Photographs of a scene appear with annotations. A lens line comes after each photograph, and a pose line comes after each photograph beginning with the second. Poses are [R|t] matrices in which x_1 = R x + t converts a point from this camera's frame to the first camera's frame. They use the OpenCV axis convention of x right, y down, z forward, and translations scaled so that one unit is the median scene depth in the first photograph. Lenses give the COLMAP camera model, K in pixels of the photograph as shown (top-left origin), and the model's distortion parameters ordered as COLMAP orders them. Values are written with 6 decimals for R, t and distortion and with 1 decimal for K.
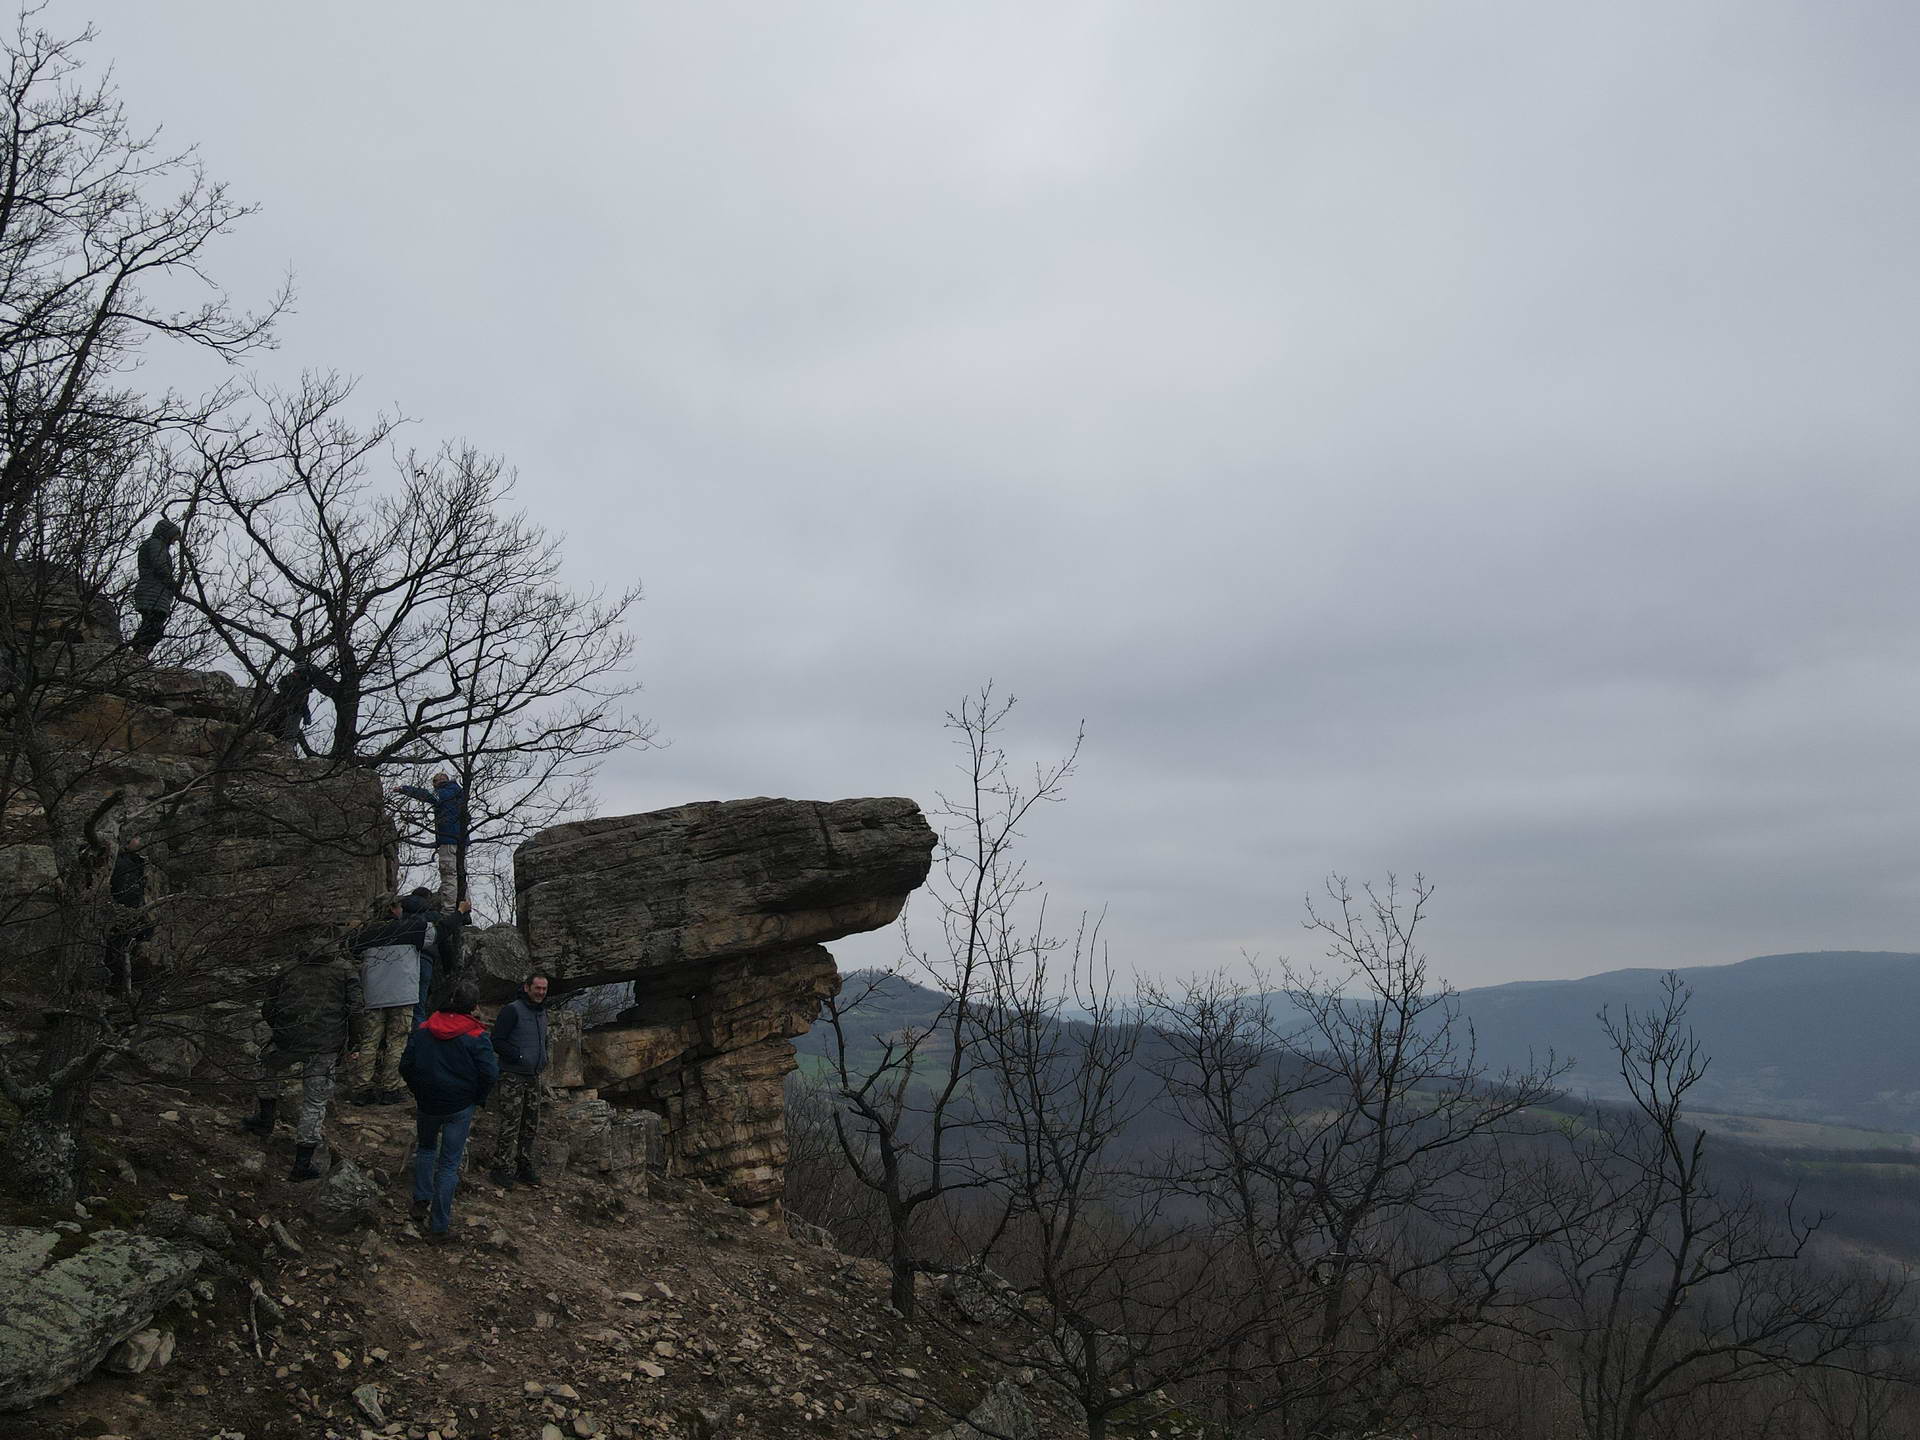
lens RADIAL K [[1340.7, 0, 959.5], [0, 1340.7, 721.1], [0, 0, 1]] dist [0.004570, 0.000543]
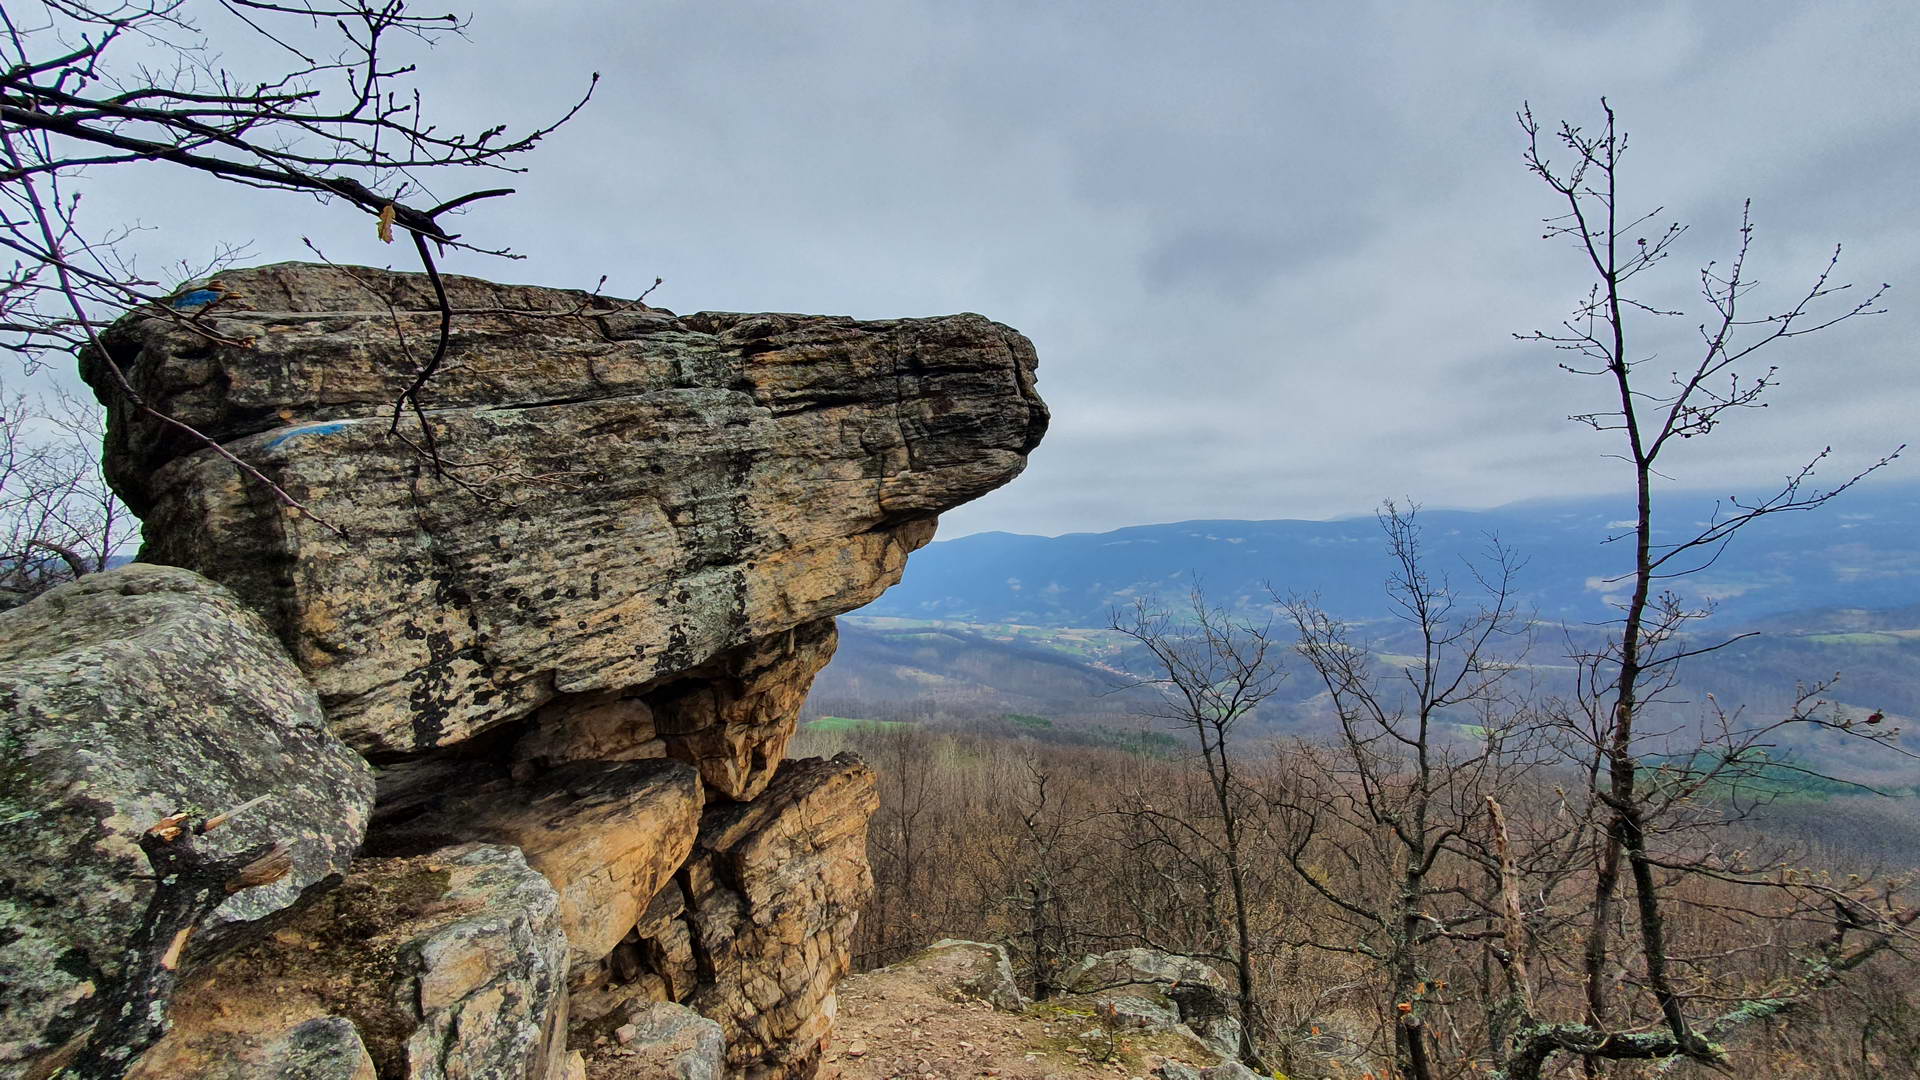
lens RADIAL K [[734.5, 0, 960.2], [0, 734.5, 533.8], [0, 0, 1]] dist [0.001131, 0.000029]
pose [[0.804385, 0.007793, 0.594057, -0.287200], [-0.102450, 0.986754, 0.125778, 0.107806], [-0.585208, -0.162035, 0.794529, 0.775347]]
